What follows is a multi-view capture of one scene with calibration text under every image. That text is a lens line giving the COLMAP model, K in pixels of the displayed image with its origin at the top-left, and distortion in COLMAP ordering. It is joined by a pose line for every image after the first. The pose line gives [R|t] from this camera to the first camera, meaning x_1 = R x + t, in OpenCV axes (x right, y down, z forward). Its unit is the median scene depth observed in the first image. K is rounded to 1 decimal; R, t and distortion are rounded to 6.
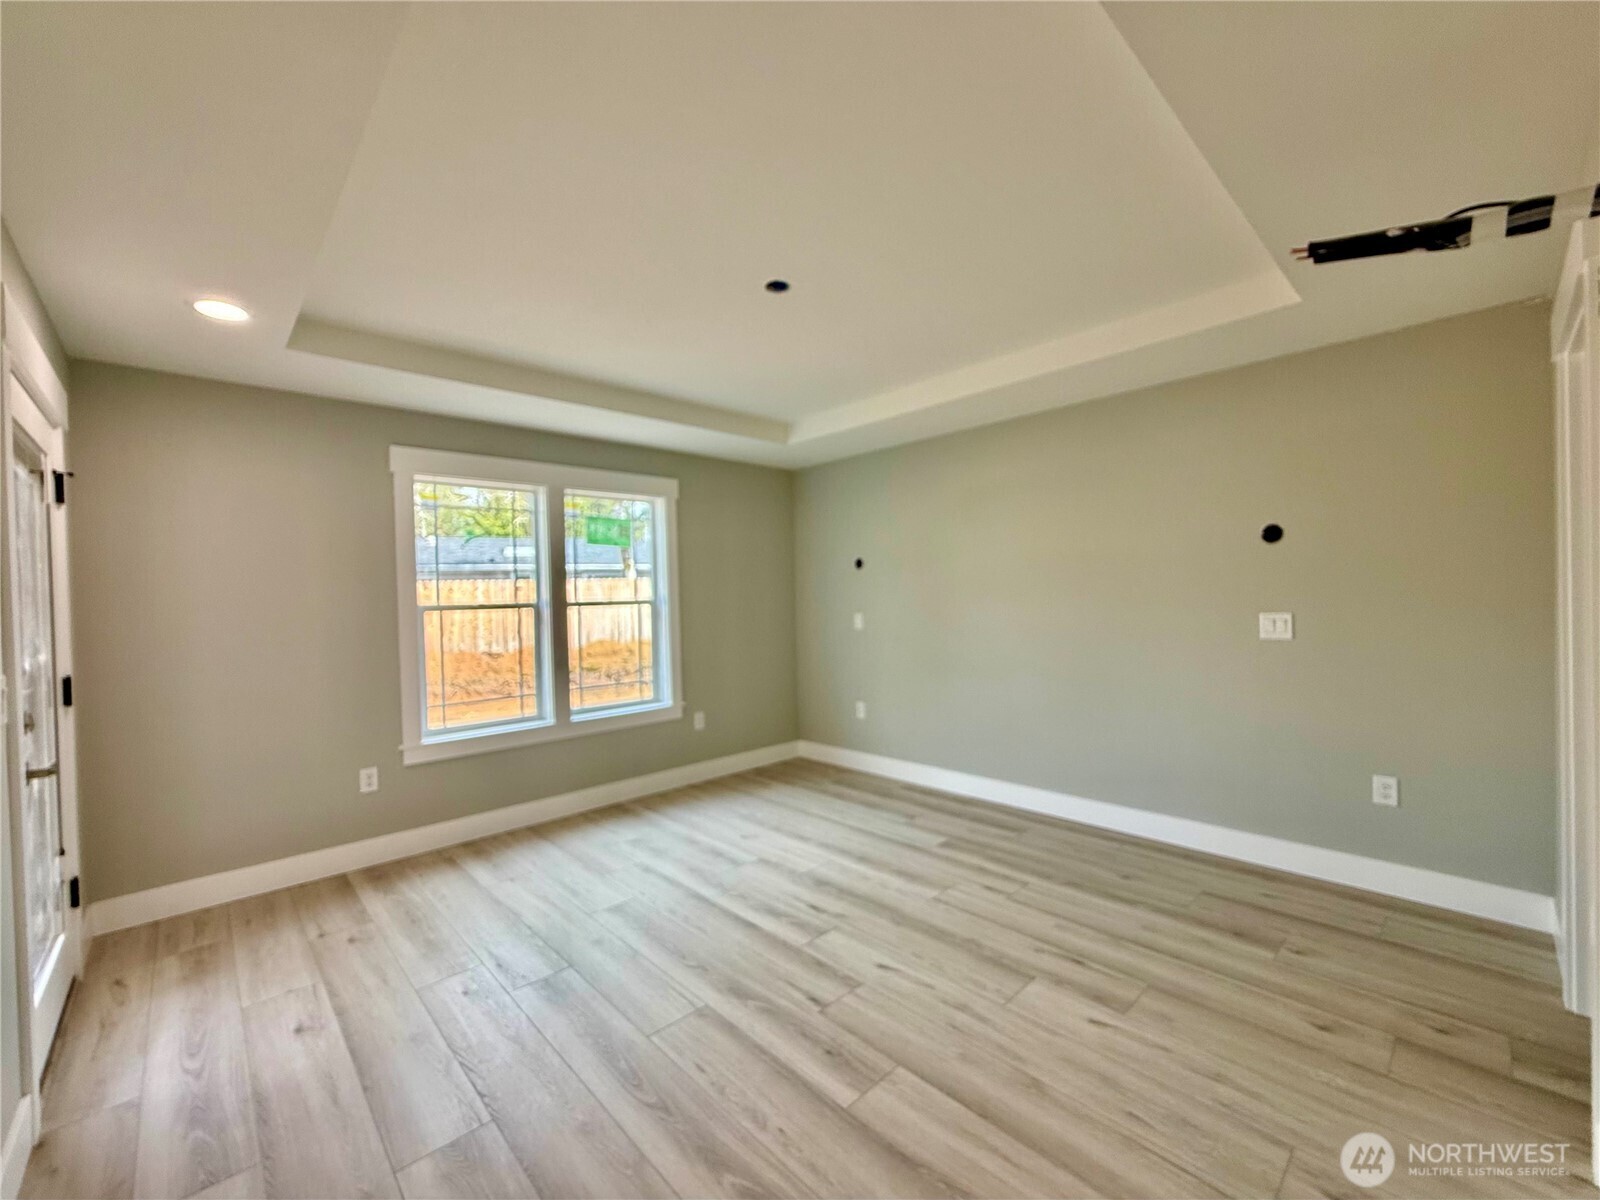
lens RADIAL K [[635.8, 0, 800.0], [0, 635.8, 600.0], [0, 0, 1]] dist [-0.001961, -0.000035]
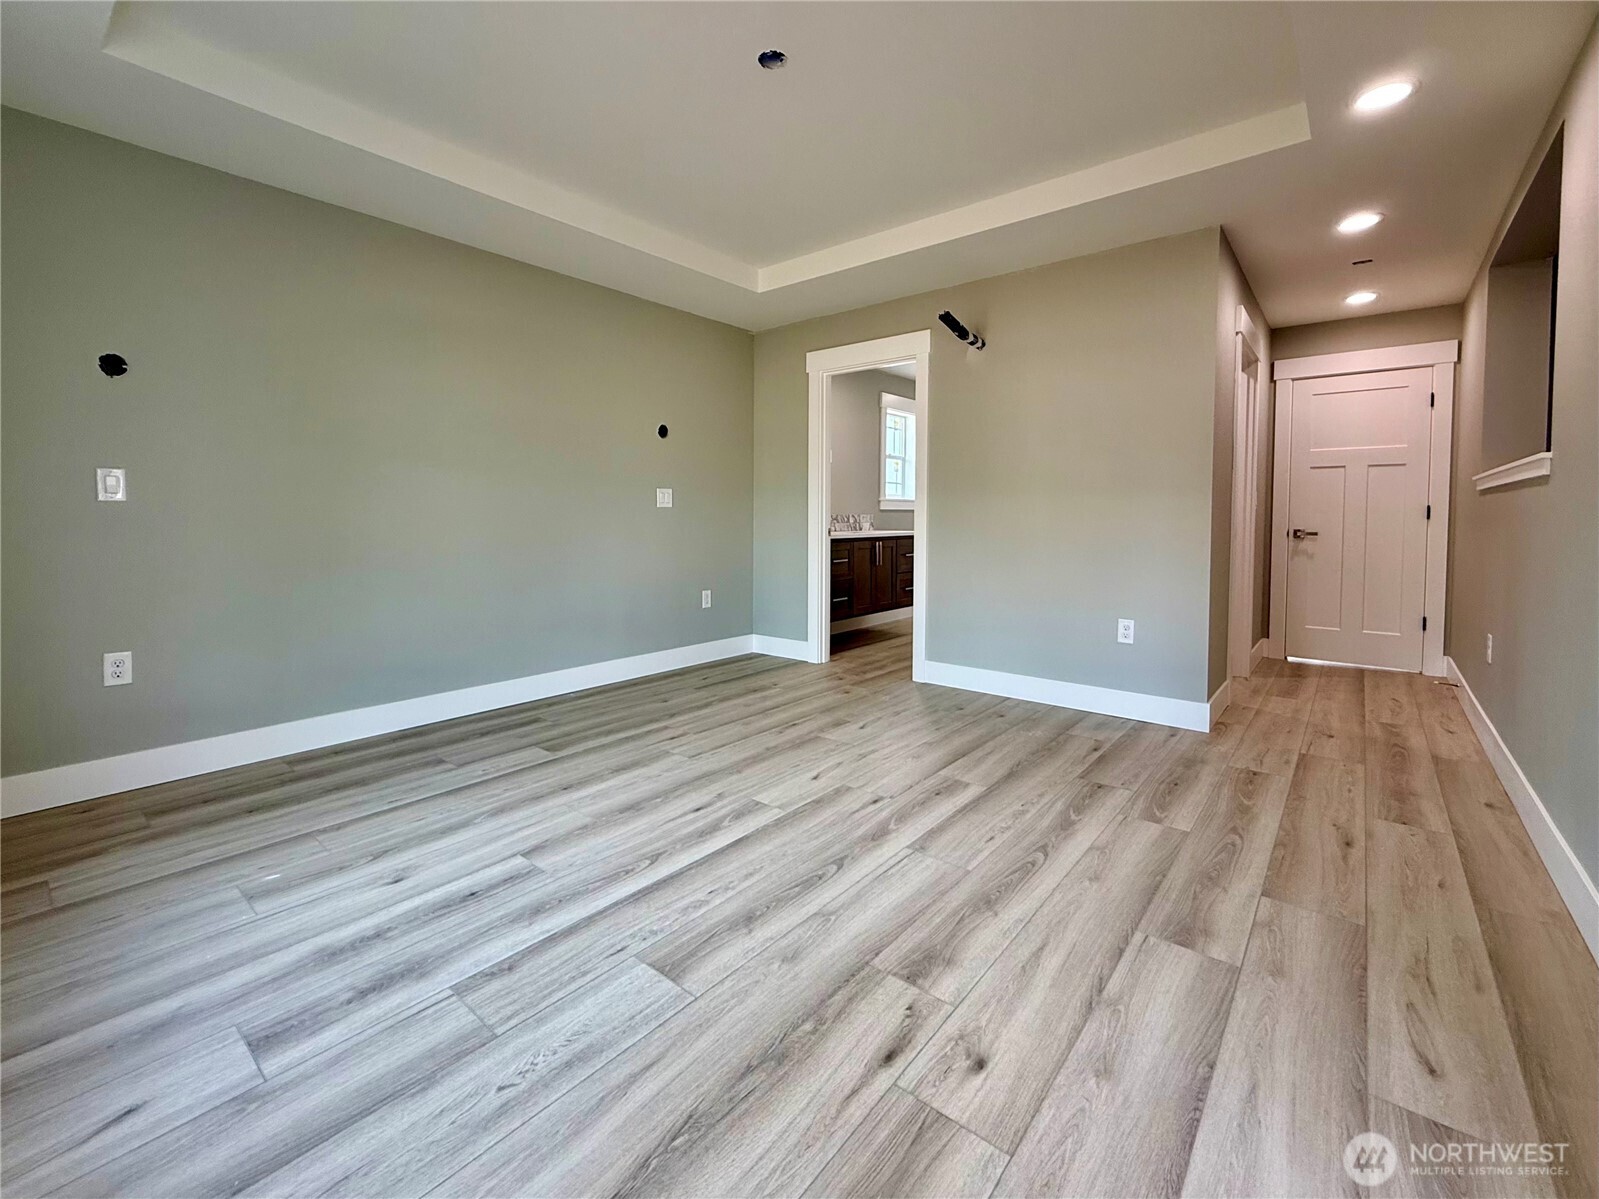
lens RADIAL K [[688.5, 0, 802.1], [0, 688.5, 539.7], [0, 0, 1]] dist [0.000128, -0.000234]
pose [[-0.119441, -0.010727, 0.992783, -0.973196], [0.006715, 0.999910, 0.011612, 0.144547], [-0.992819, 0.008054, -0.119359, 1.089332]]
